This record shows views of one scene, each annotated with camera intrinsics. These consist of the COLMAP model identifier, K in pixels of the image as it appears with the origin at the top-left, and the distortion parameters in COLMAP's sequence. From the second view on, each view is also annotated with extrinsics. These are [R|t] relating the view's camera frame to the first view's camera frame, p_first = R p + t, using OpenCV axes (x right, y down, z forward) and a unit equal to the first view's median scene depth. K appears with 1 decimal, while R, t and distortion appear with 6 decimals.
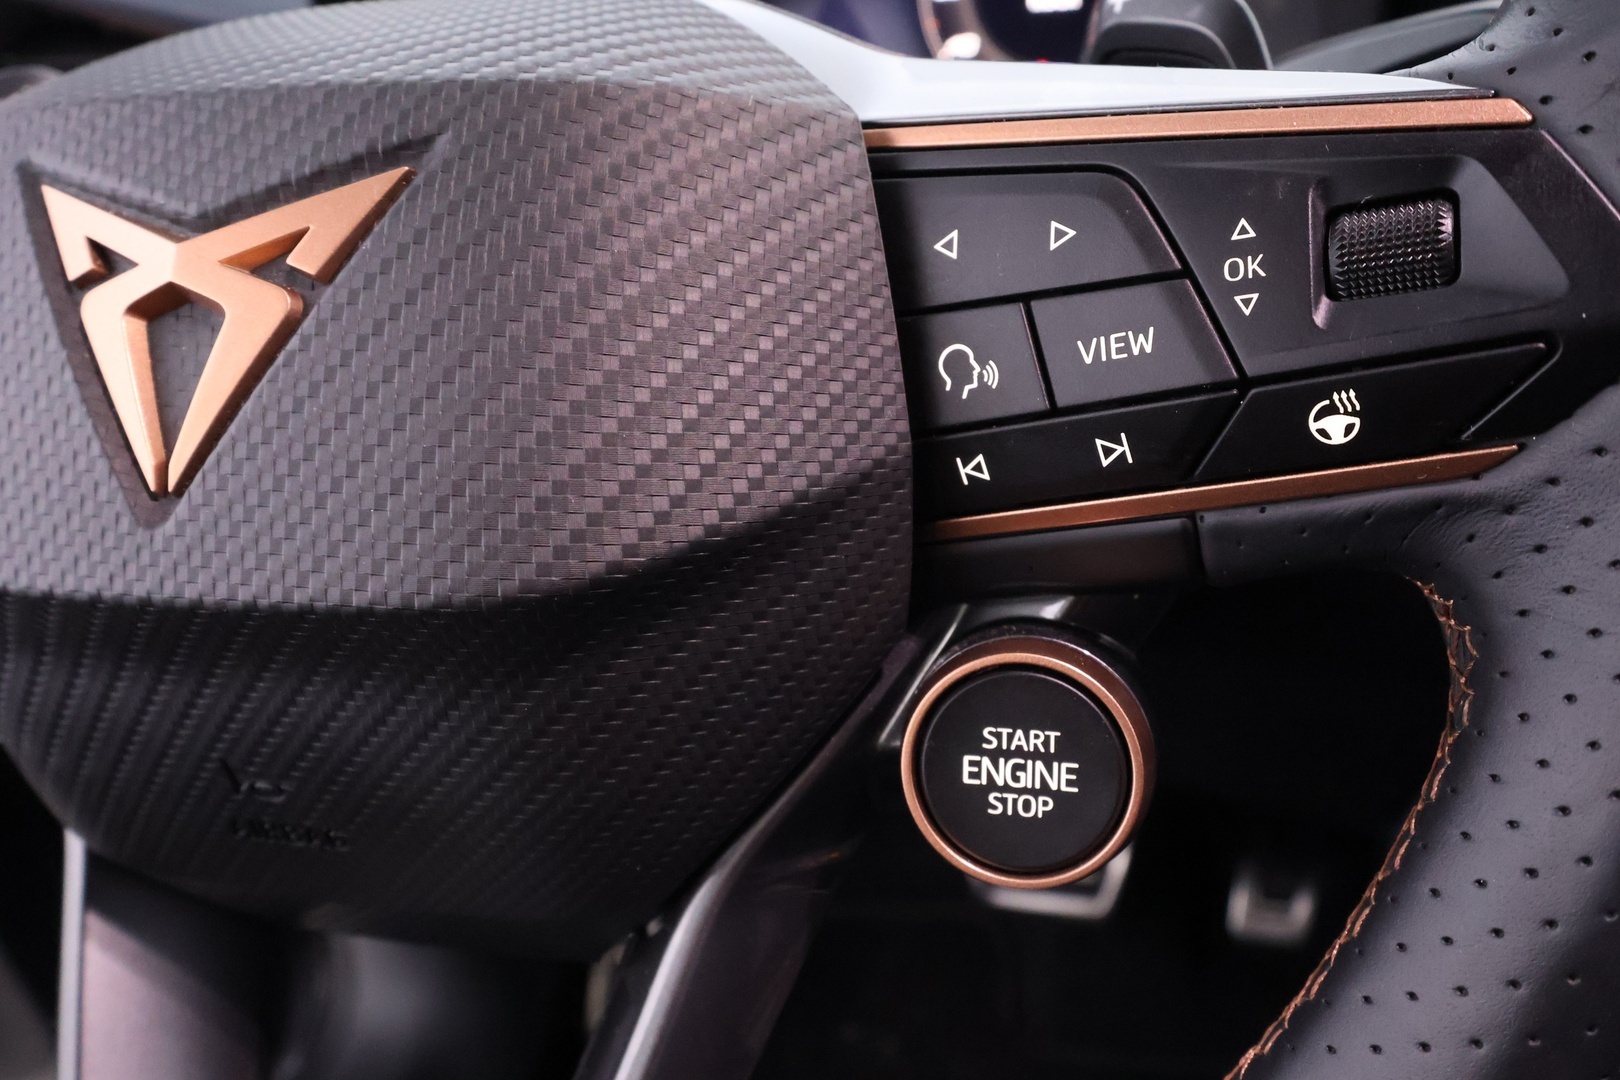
lens RADIAL K [[1268.0, 0, 818.8], [0, 1268.0, 535.2], [0, 0, 1]] dist [0.008808, -0.019686]
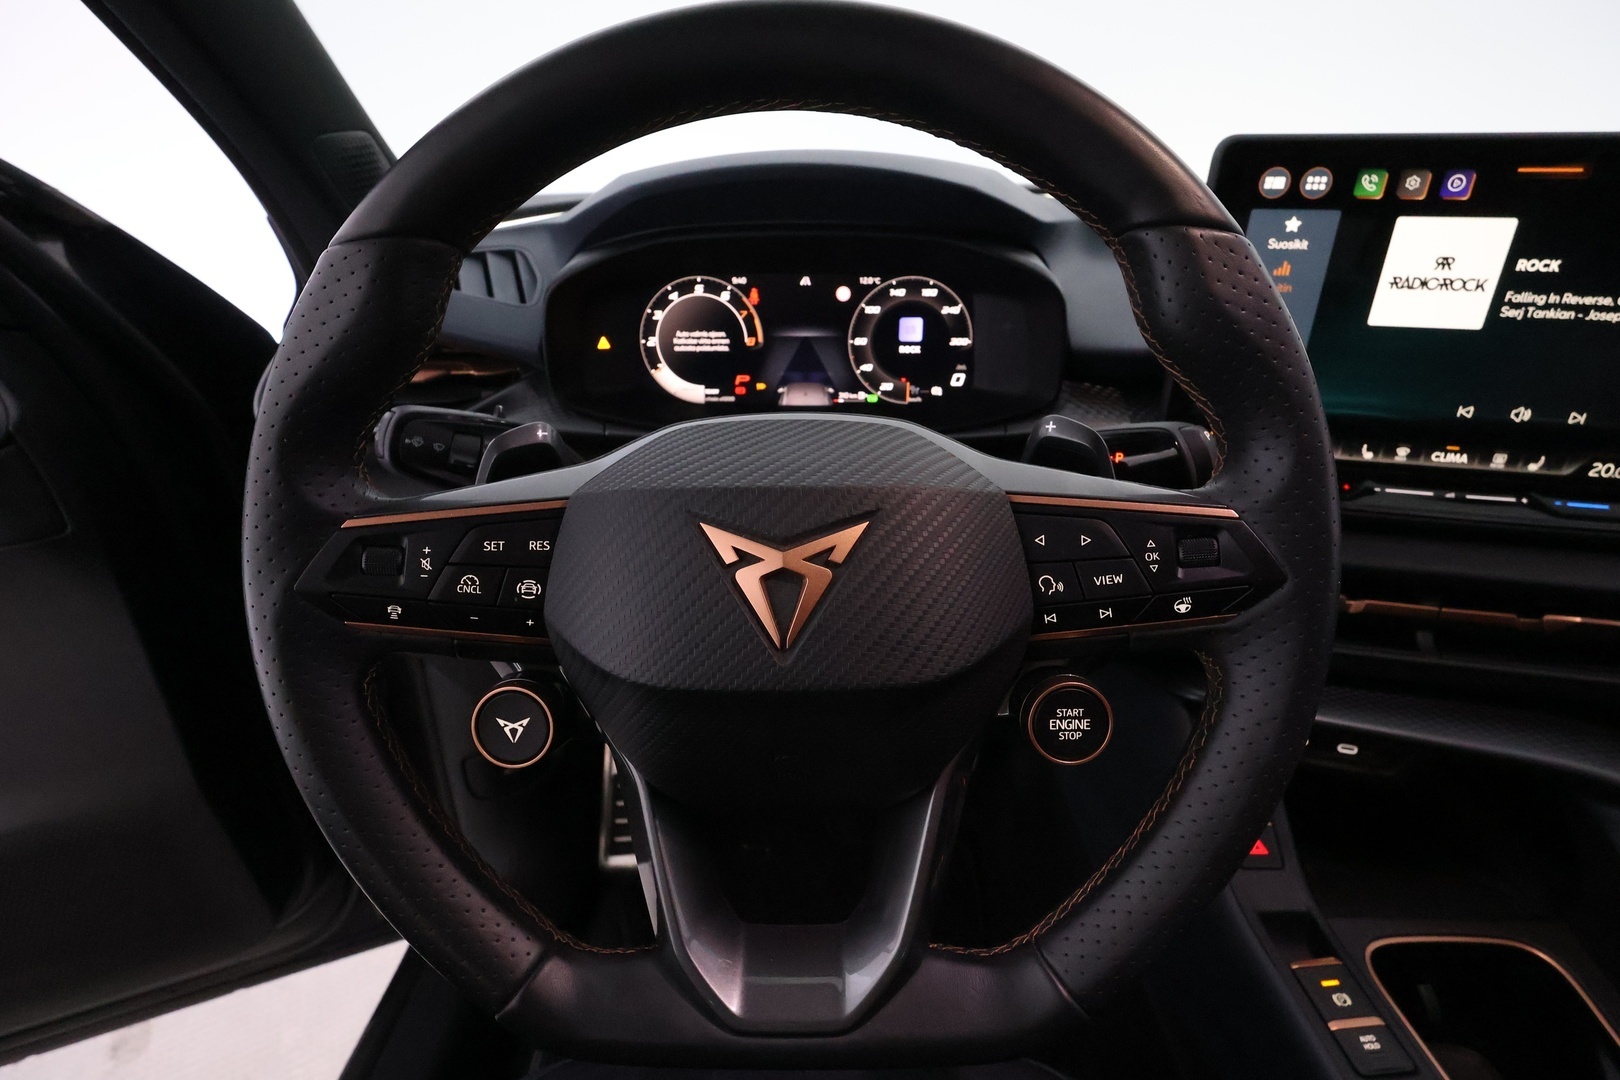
lens RADIAL K [[752.1, 0, 809.4], [0, 752.1, 545.1], [0, 0, 1]] dist [-0.004091, 0.001138]
pose [[0.957983, -0.035385, 0.284632, -0.882104], [0.038193, 0.999261, -0.004319, -0.233474], [-0.284269, 0.015008, 0.958627, -0.466163]]
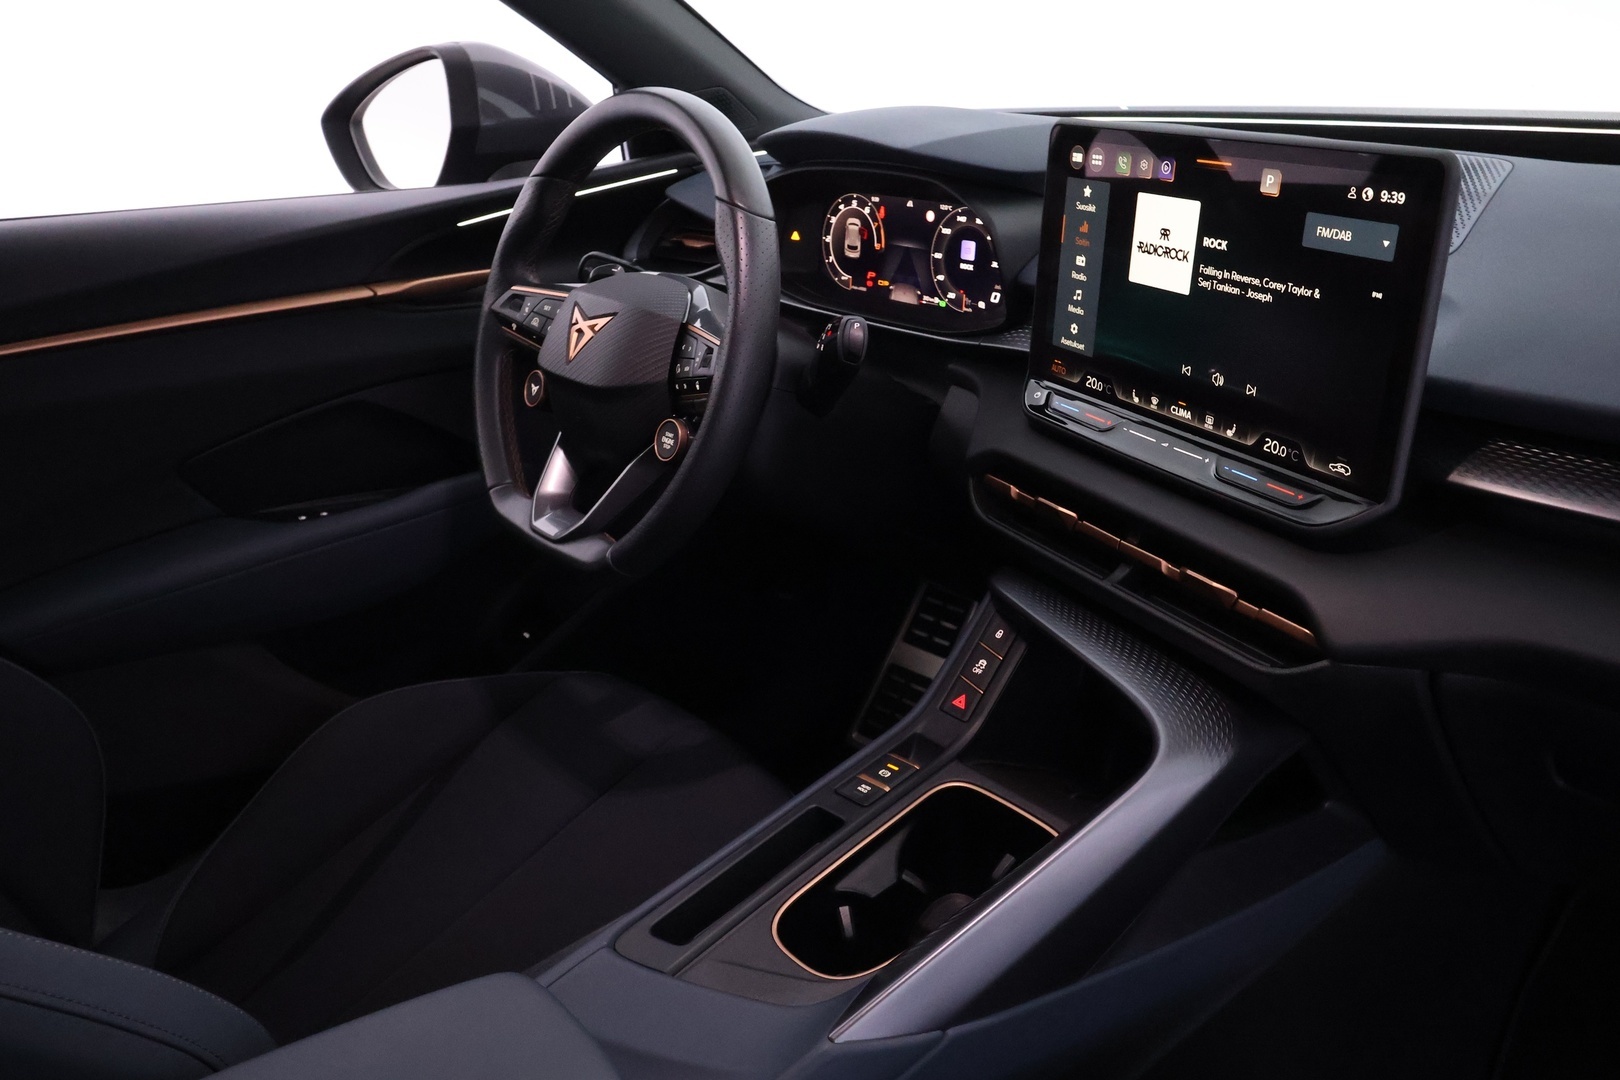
lens RADIAL K [[1268.0, 0, 812.8], [0, 1268.0, 538.1], [0, 0, 1]] dist [0.008808, -0.019686]
pose [[0.828895, 0.265330, -0.492477, 3.547708], [-0.270383, 0.960721, 0.062519, 0.078991], [0.489721, 0.081336, 0.868077, -3.511244]]
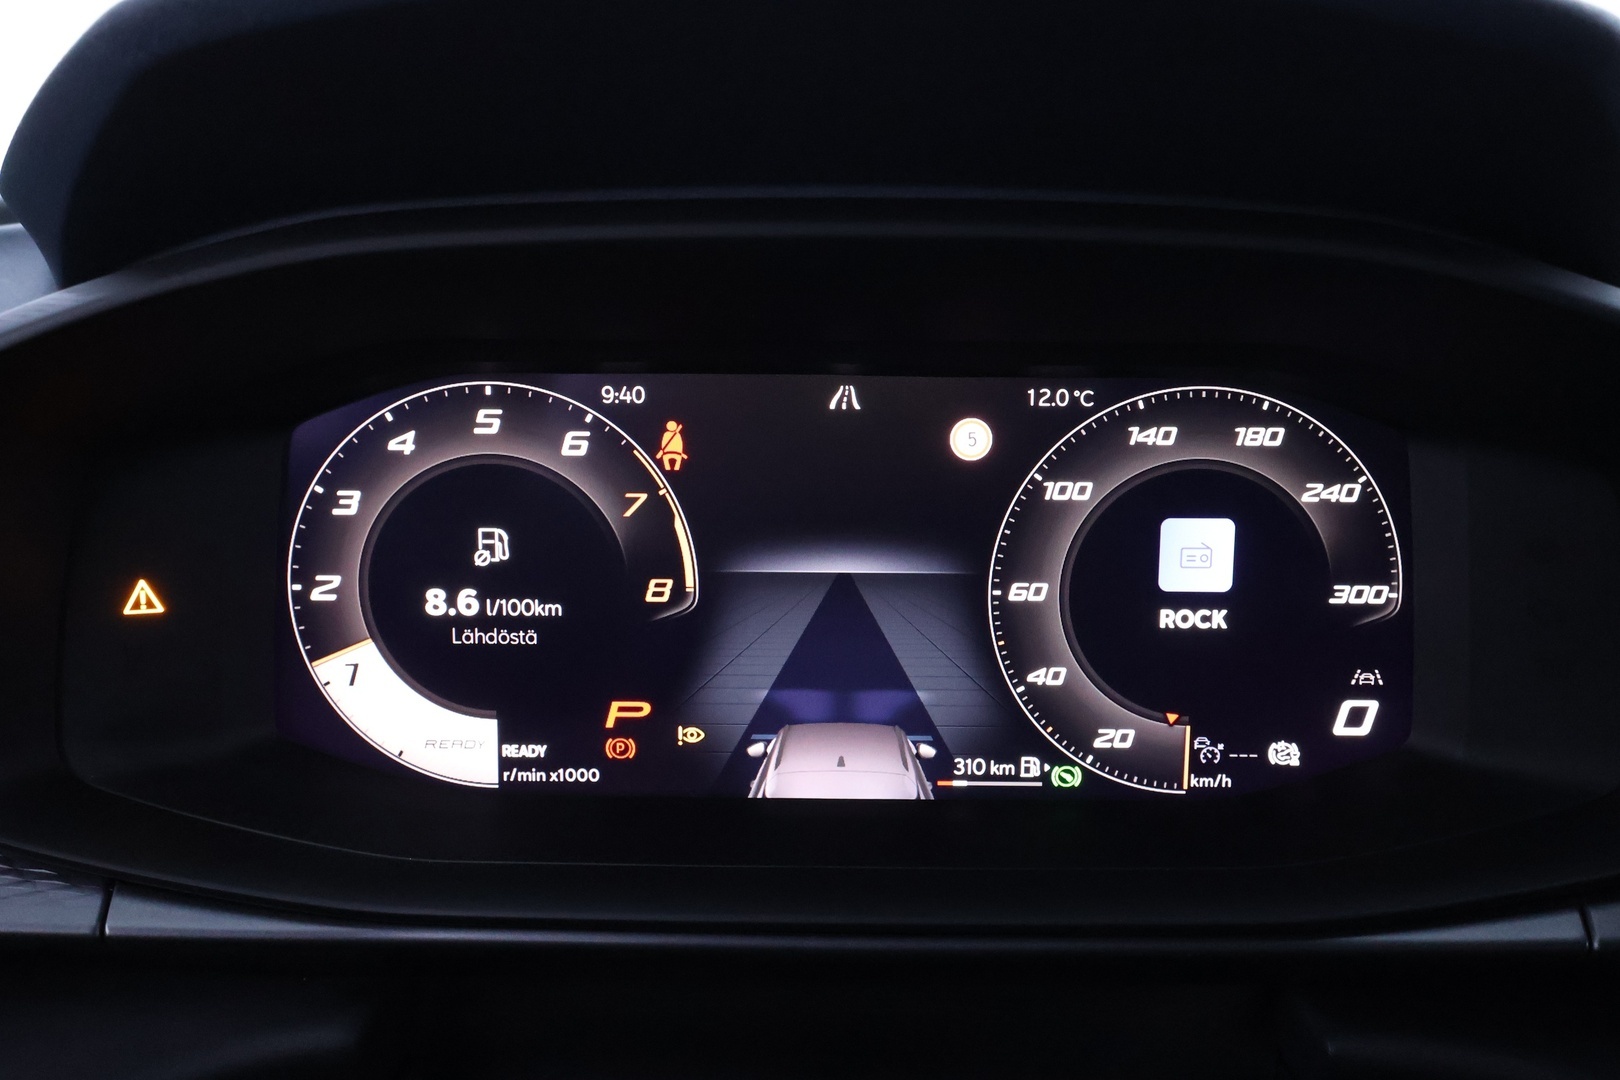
lens RADIAL K [[1268.0, 0, 807.5], [0, 1268.0, 547.0], [0, 0, 1]] dist [0.008808, -0.019686]
pose [[0.953364, 0.032138, 0.300107, -0.463544], [0.036249, 0.974926, -0.219557, -0.844915], [-0.299638, 0.220196, 0.928295, 1.177440]]
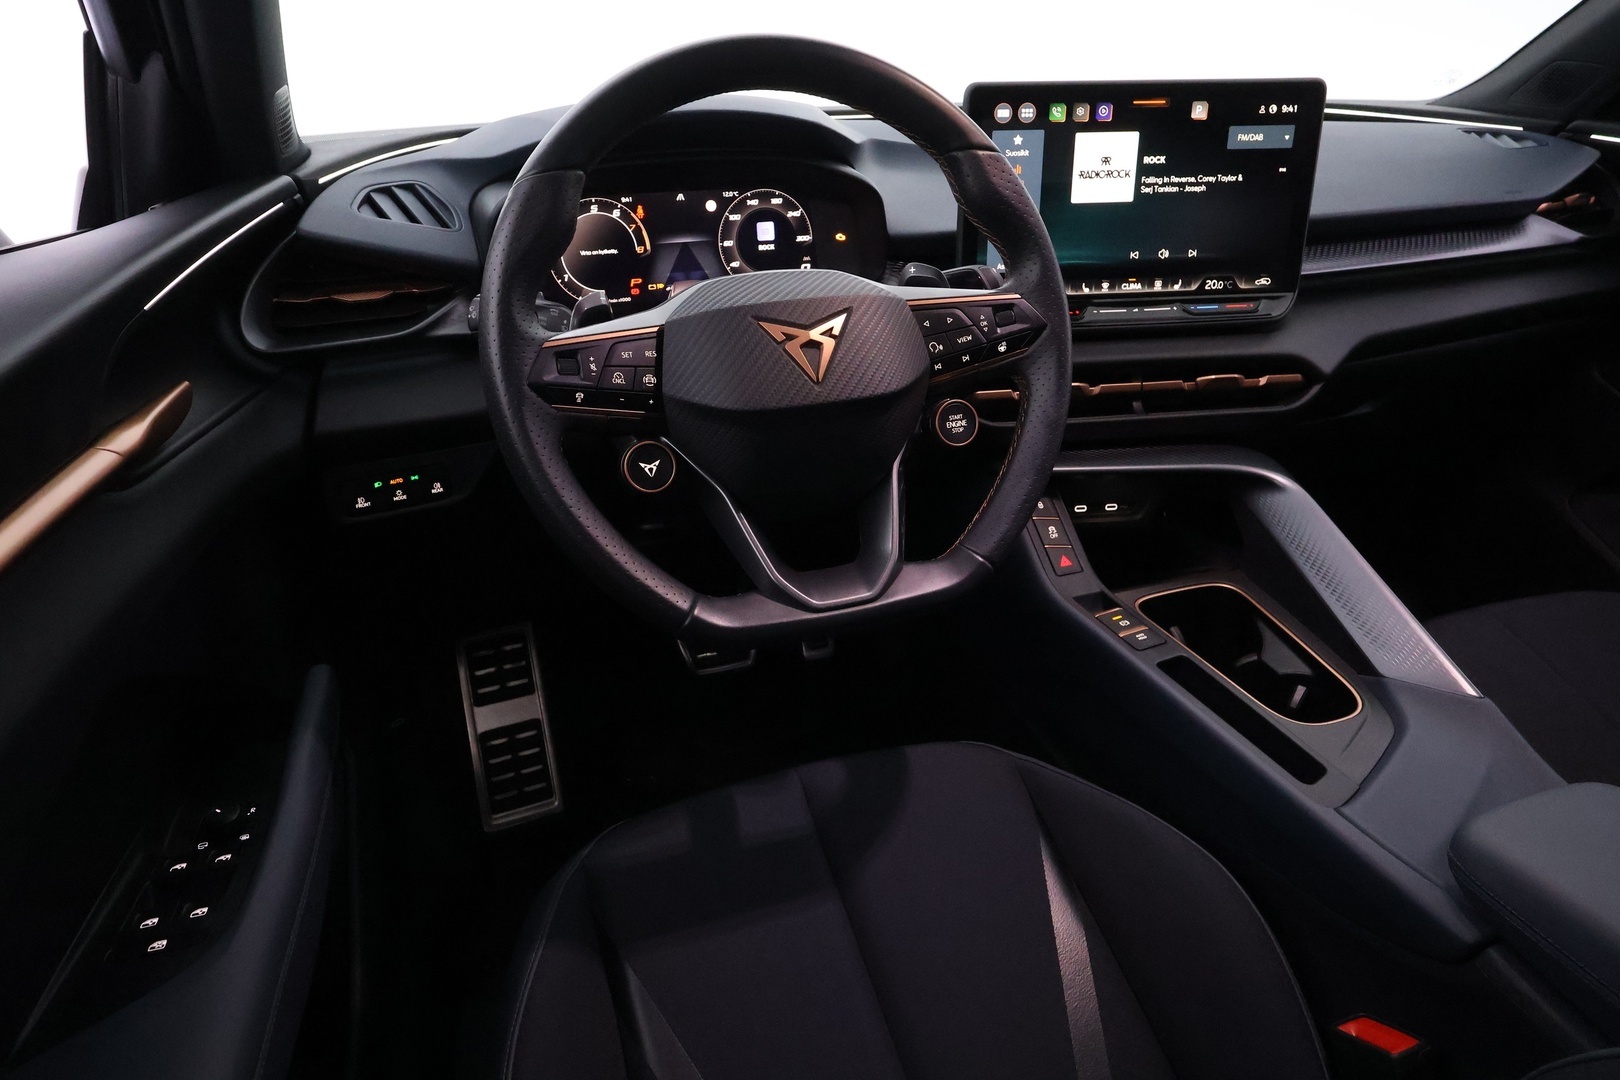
lens RADIAL K [[982.1, 0, 808.8], [0, 982.1, 541.7], [0, 0, 1]] dist [0.006894, -0.006975]
pose [[0.807066, -0.175519, 0.563770, -2.681675], [0.200933, 0.979452, 0.017288, 0.471466], [-0.555221, 0.099327, 0.825751, -1.922522]]
